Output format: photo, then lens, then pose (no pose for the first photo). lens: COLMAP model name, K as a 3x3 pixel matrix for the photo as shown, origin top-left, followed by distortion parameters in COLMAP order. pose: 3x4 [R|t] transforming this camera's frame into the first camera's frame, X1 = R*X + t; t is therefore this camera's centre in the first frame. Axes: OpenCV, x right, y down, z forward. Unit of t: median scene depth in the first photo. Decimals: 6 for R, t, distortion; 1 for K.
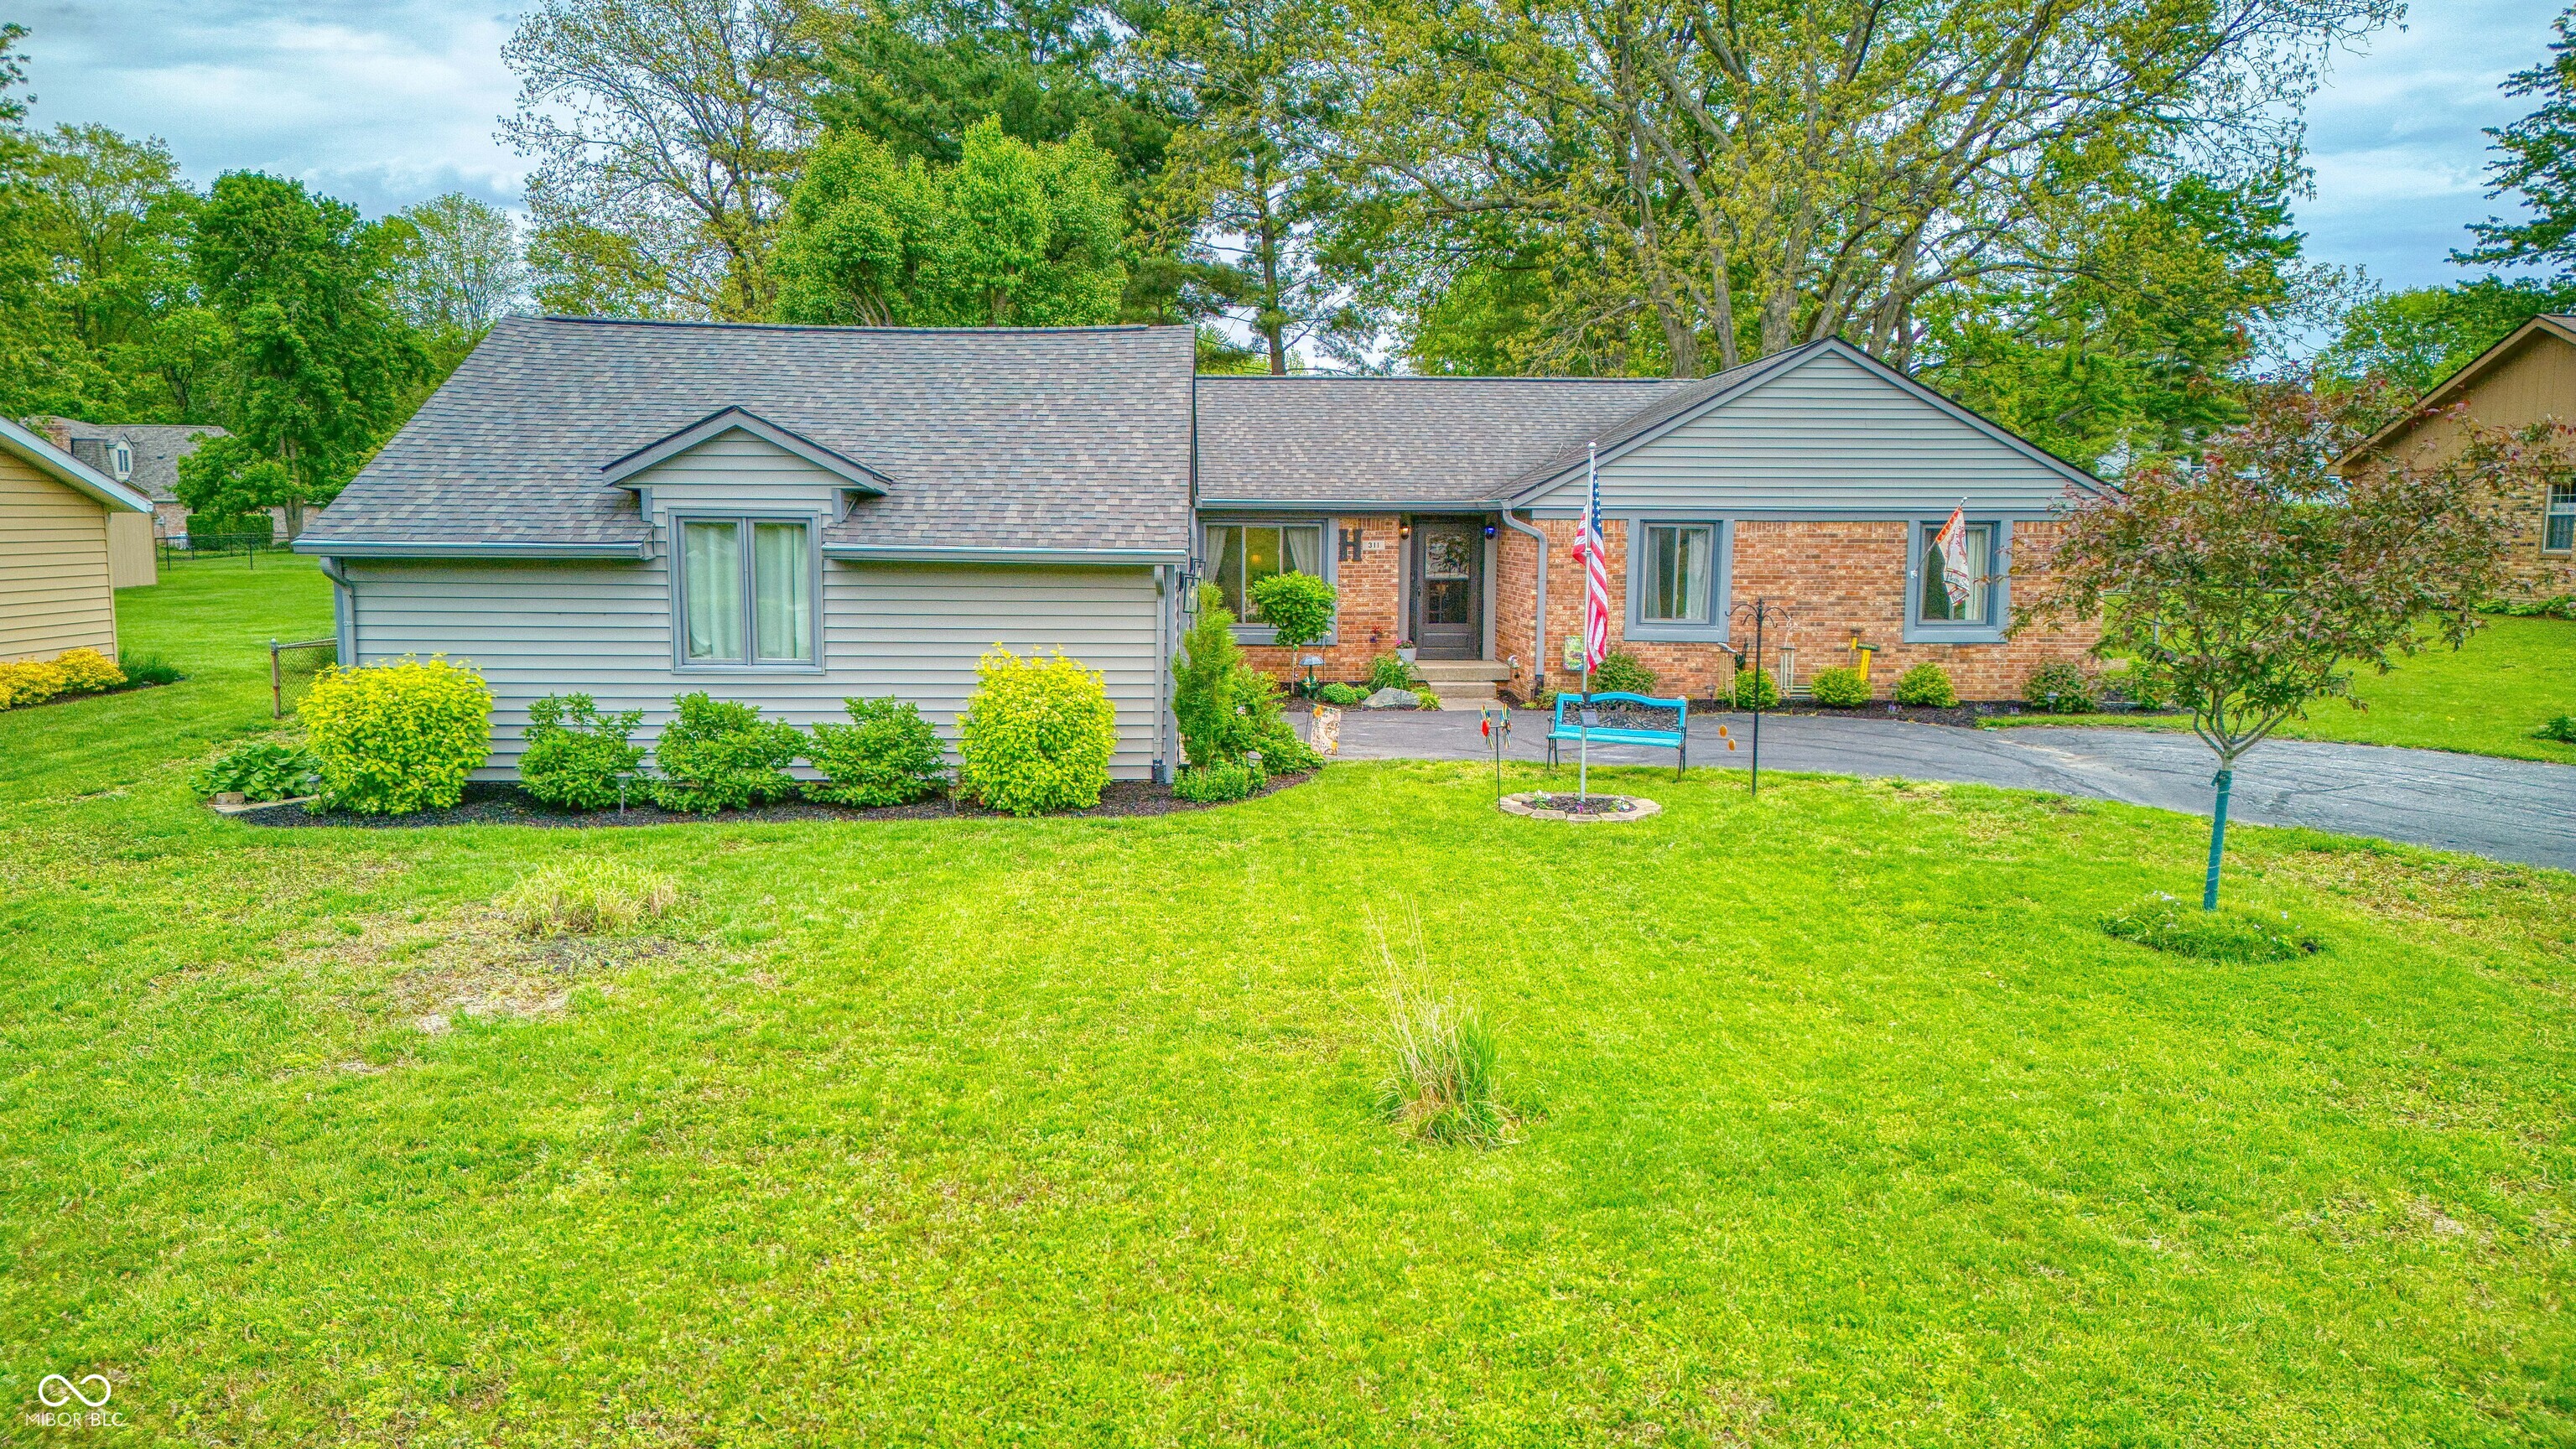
lens RADIAL K [[1783.4, 0, 1288.0], [0, 1783.4, 724.5], [0, 0, 1]] dist [0.080971, -0.077559]
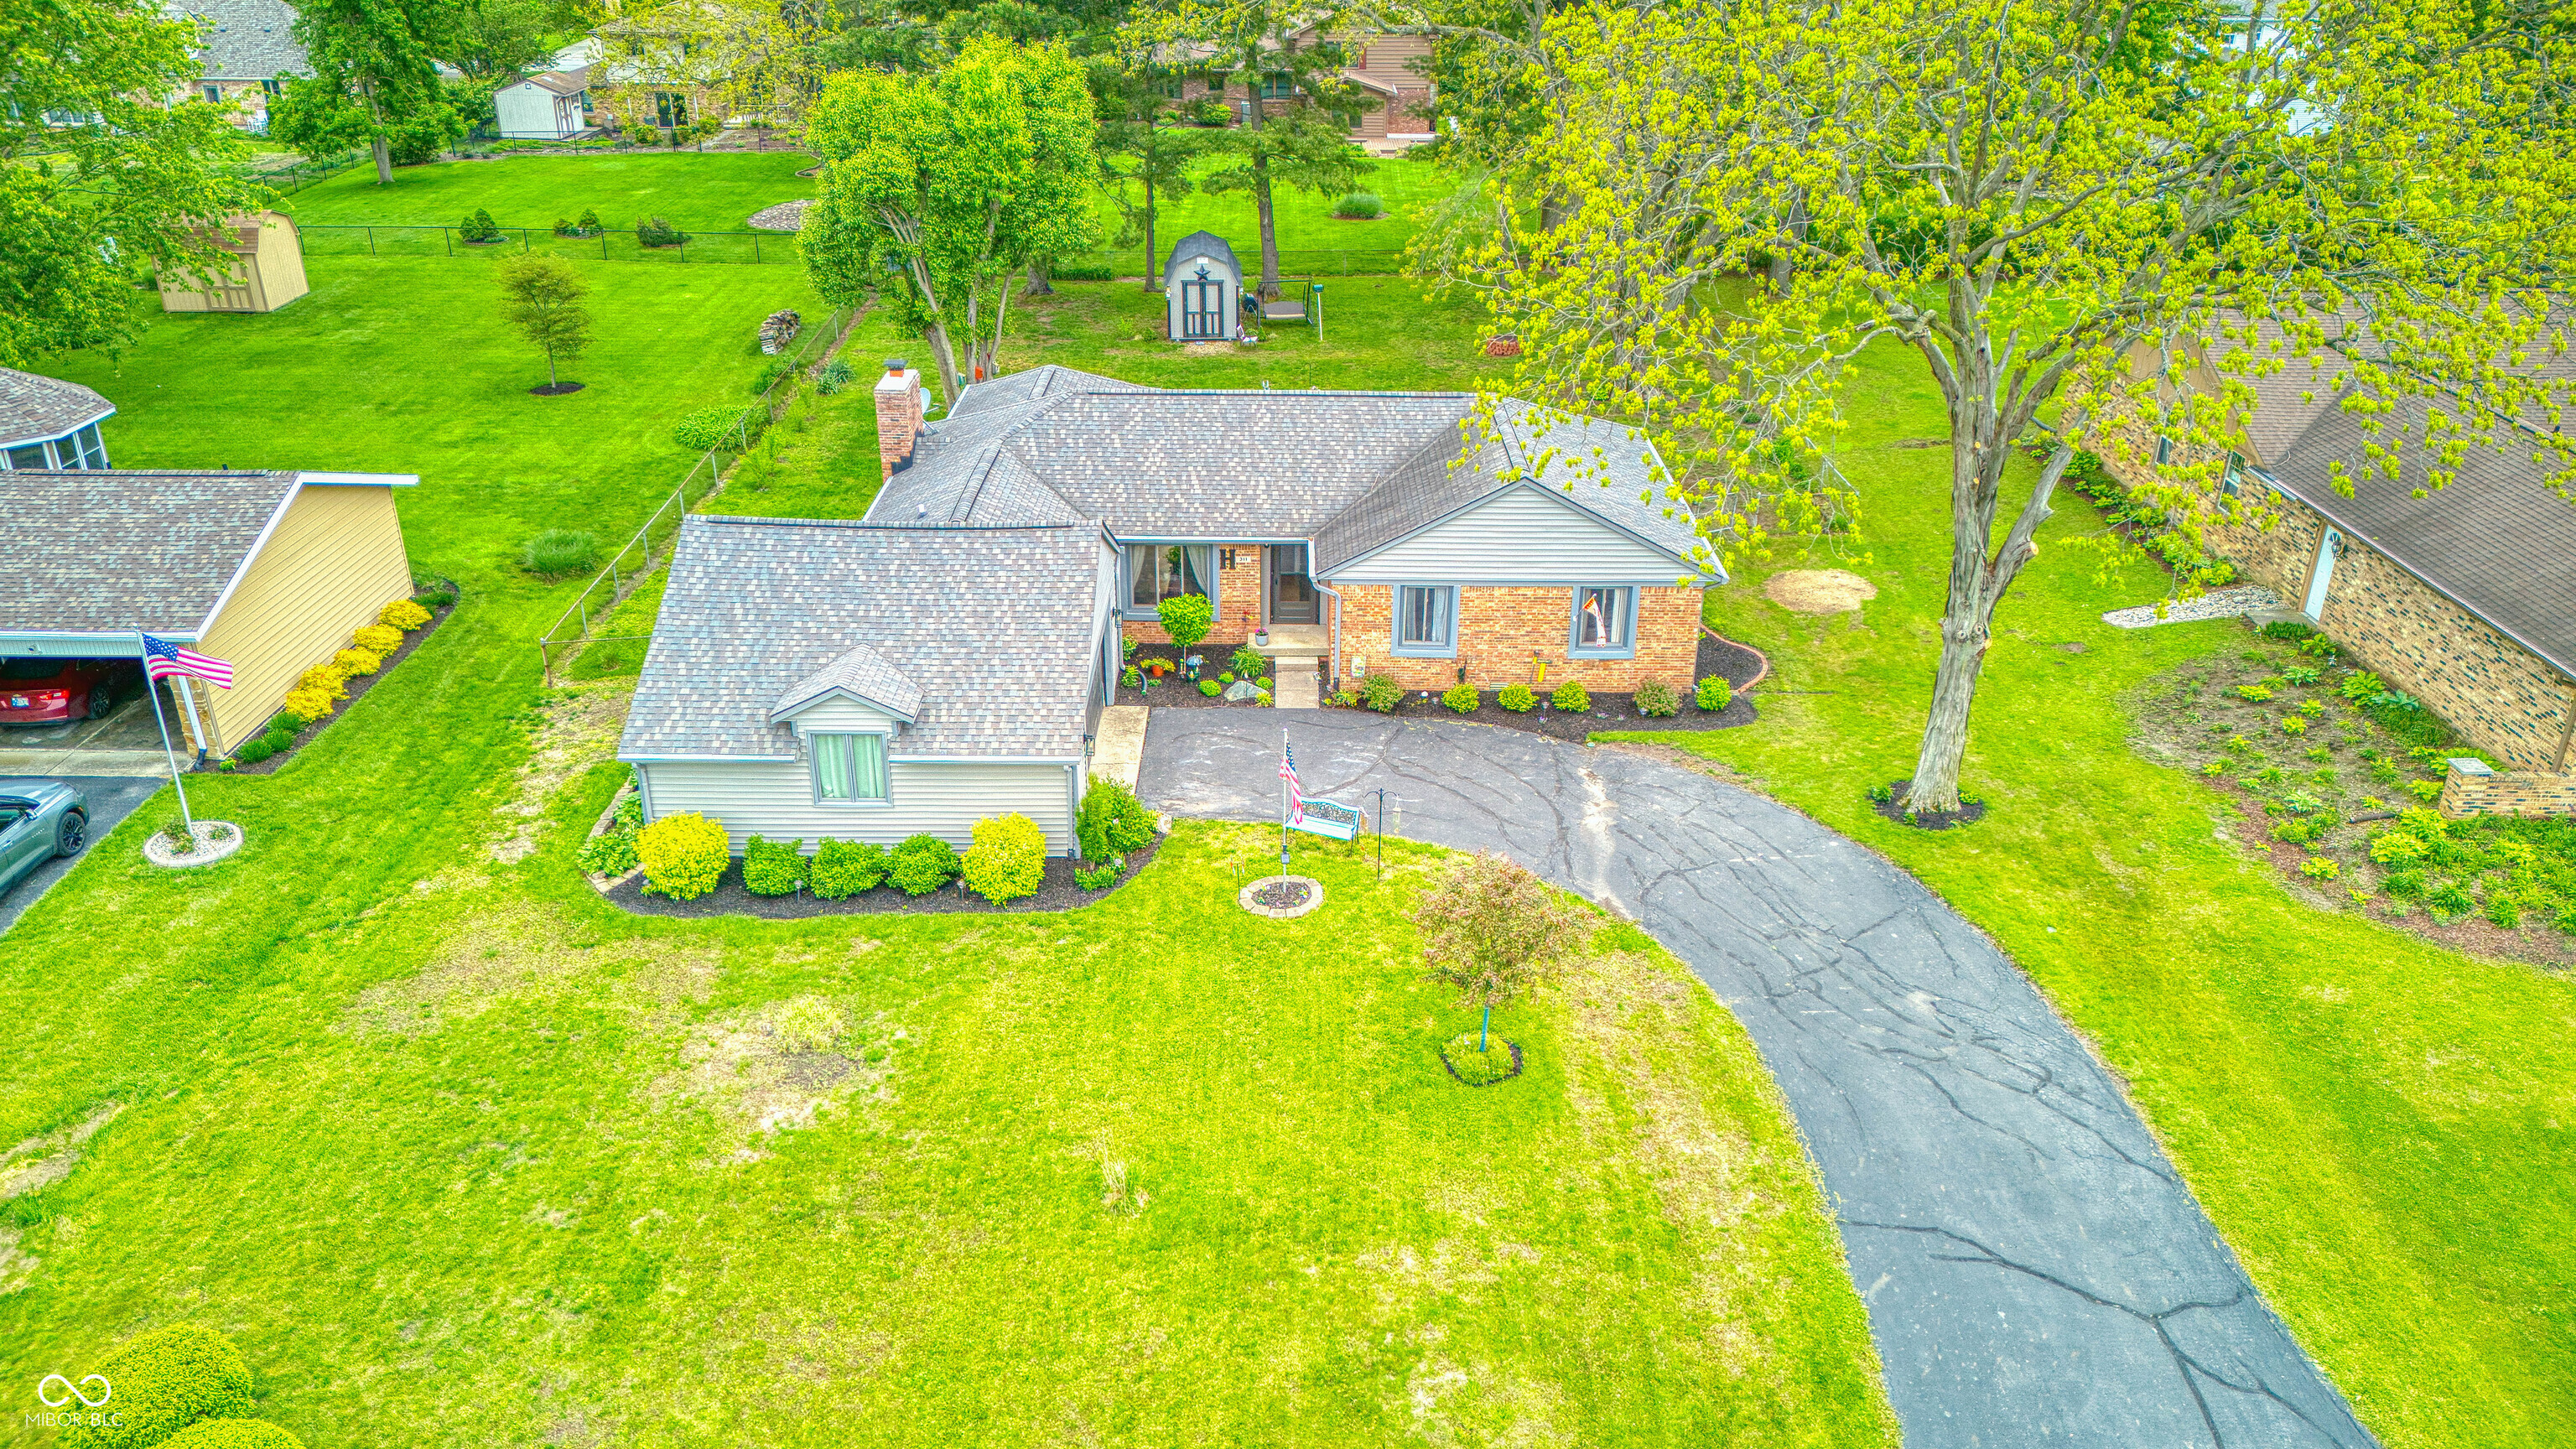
lens RADIAL K [[1829.7, 0, 1288.0], [0, 1829.7, 724.5], [0, 0, 1]] dist [0.102410, -0.116398]
pose [[0.999312, 0.016175, -0.033368, 0.153422], [-0.004639, 0.947311, 0.320282, -0.508336], [0.036790, -0.319907, 0.946734, -0.550446]]
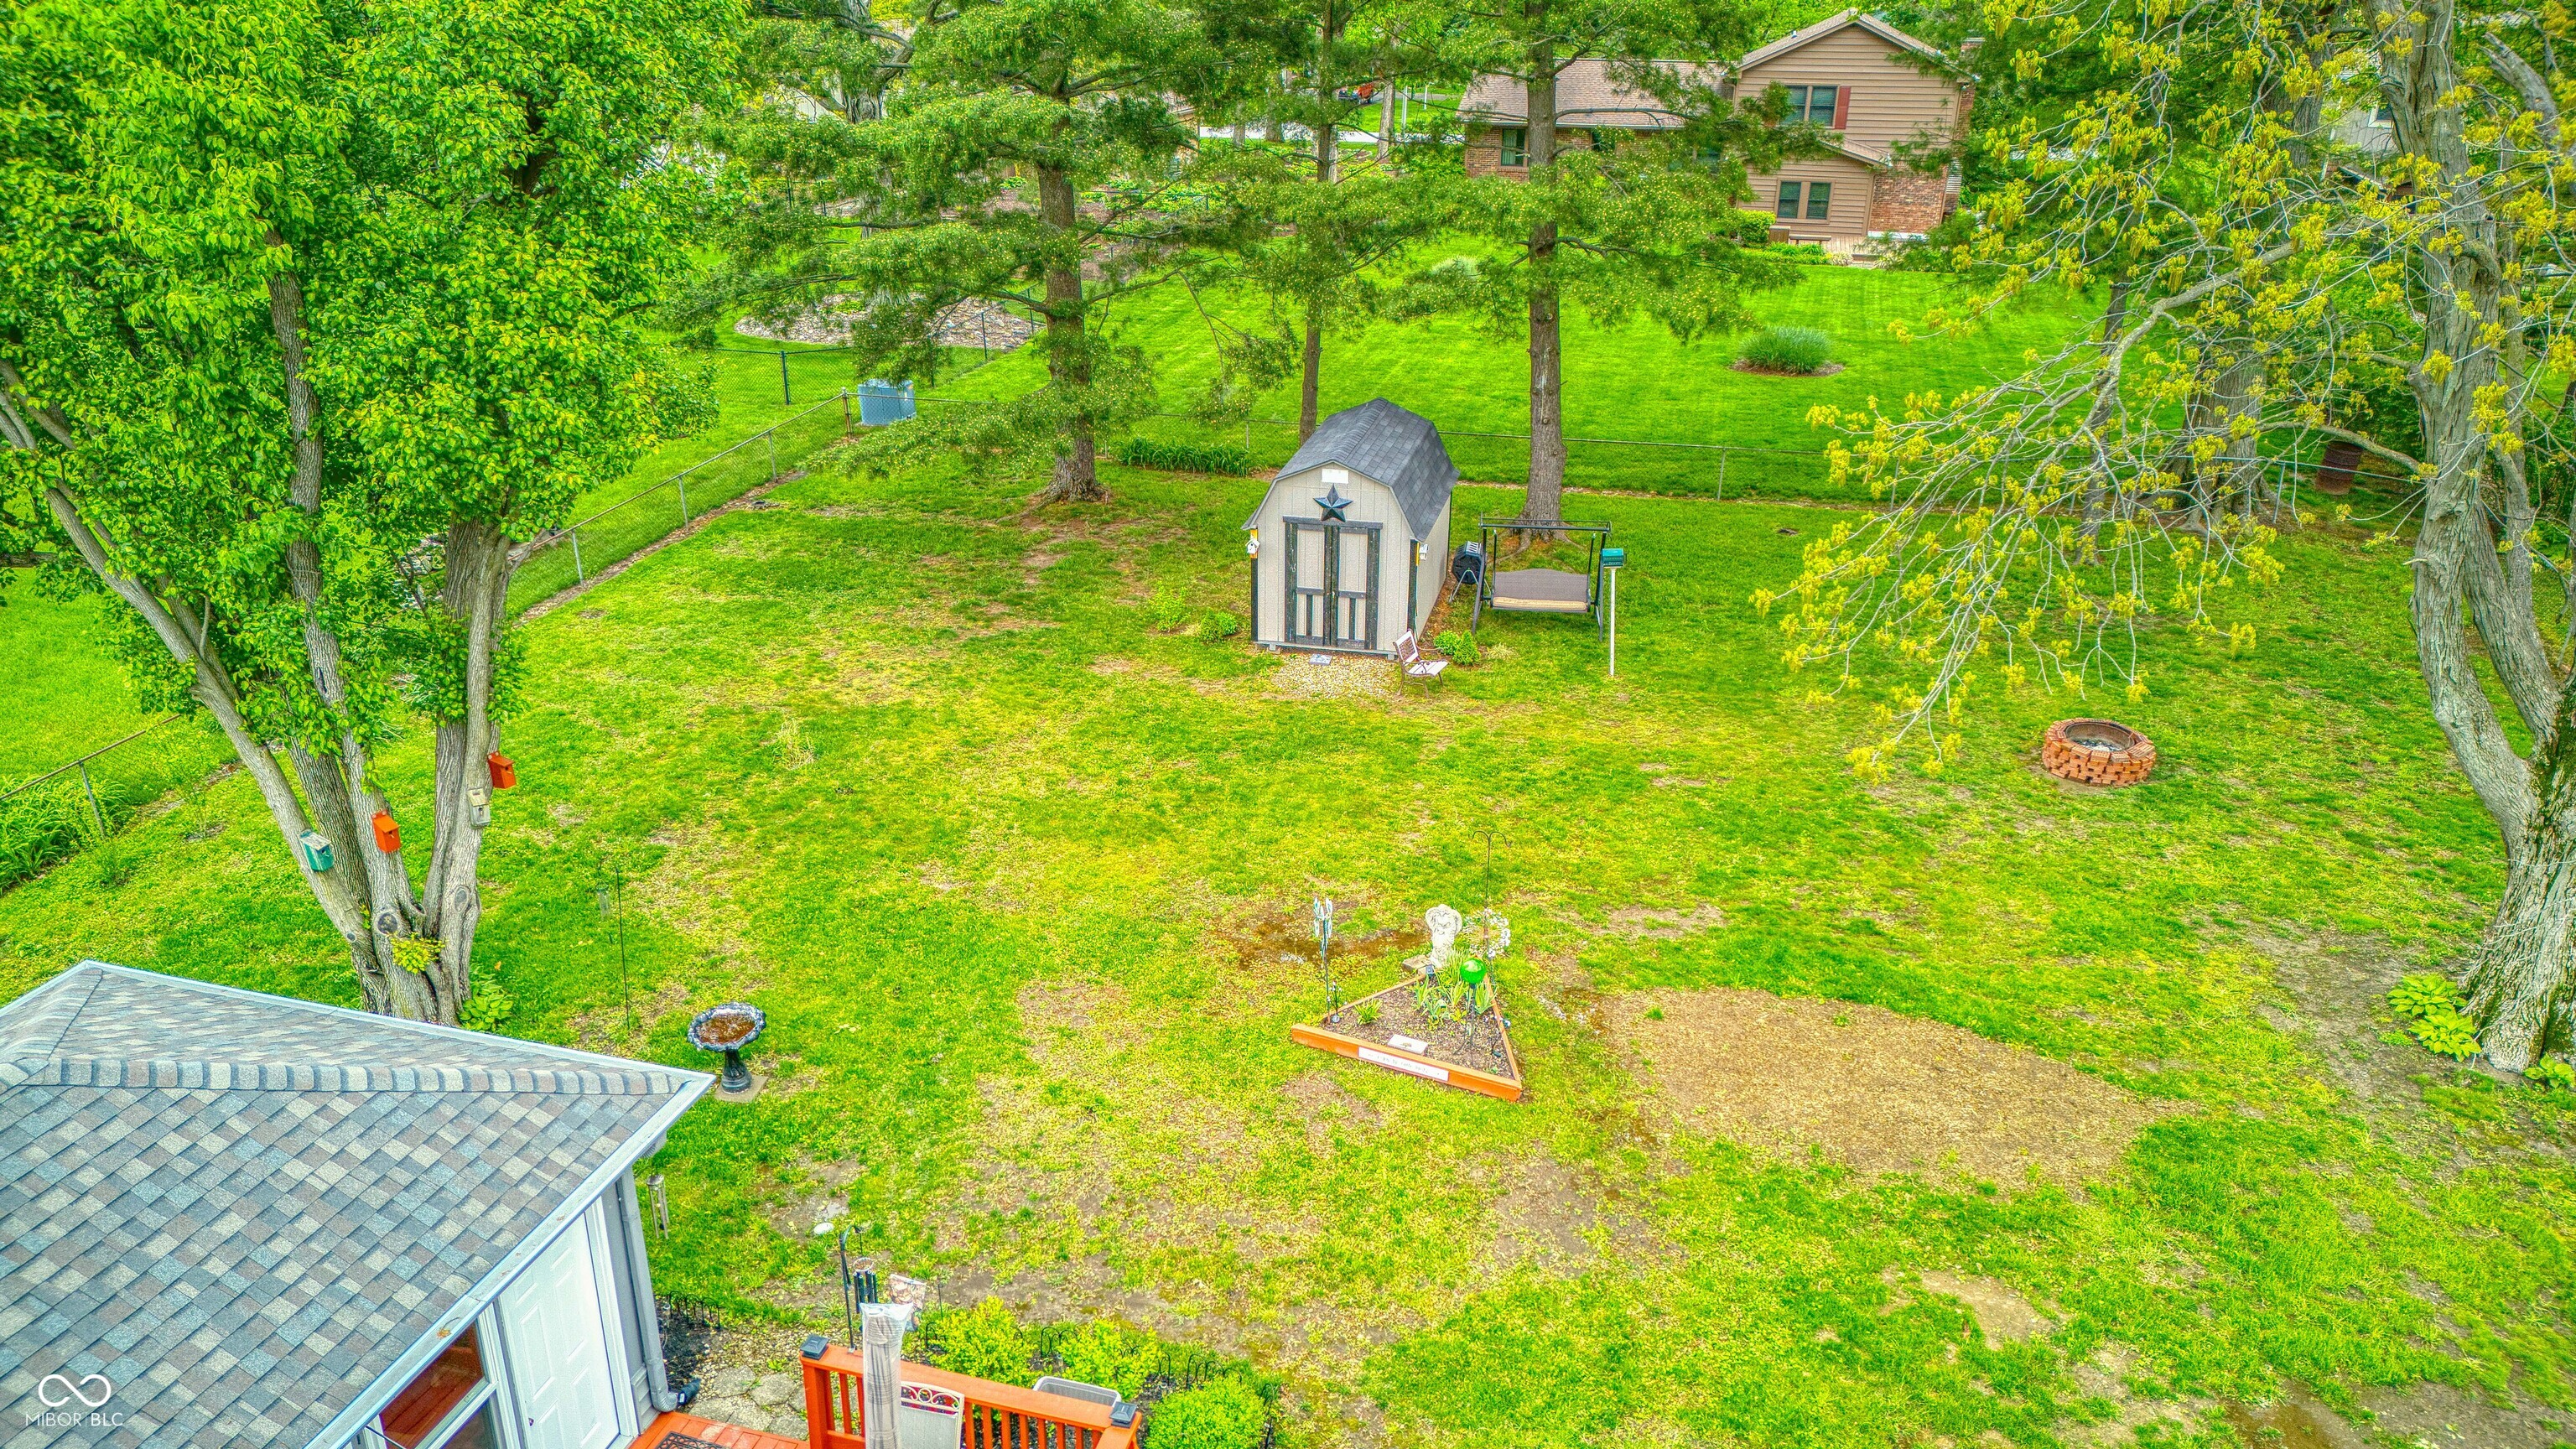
lens RADIAL K [[1829.6, 0, 1288.0], [0, 1829.6, 724.5], [0, 0, 1]] dist [0.066389, -0.060332]
pose [[0.955922, 0.118089, -0.268826, 0.221054], [-0.041069, 0.960333, 0.275816, -0.447976], [0.290734, -0.252619, 0.922853, 1.172735]]
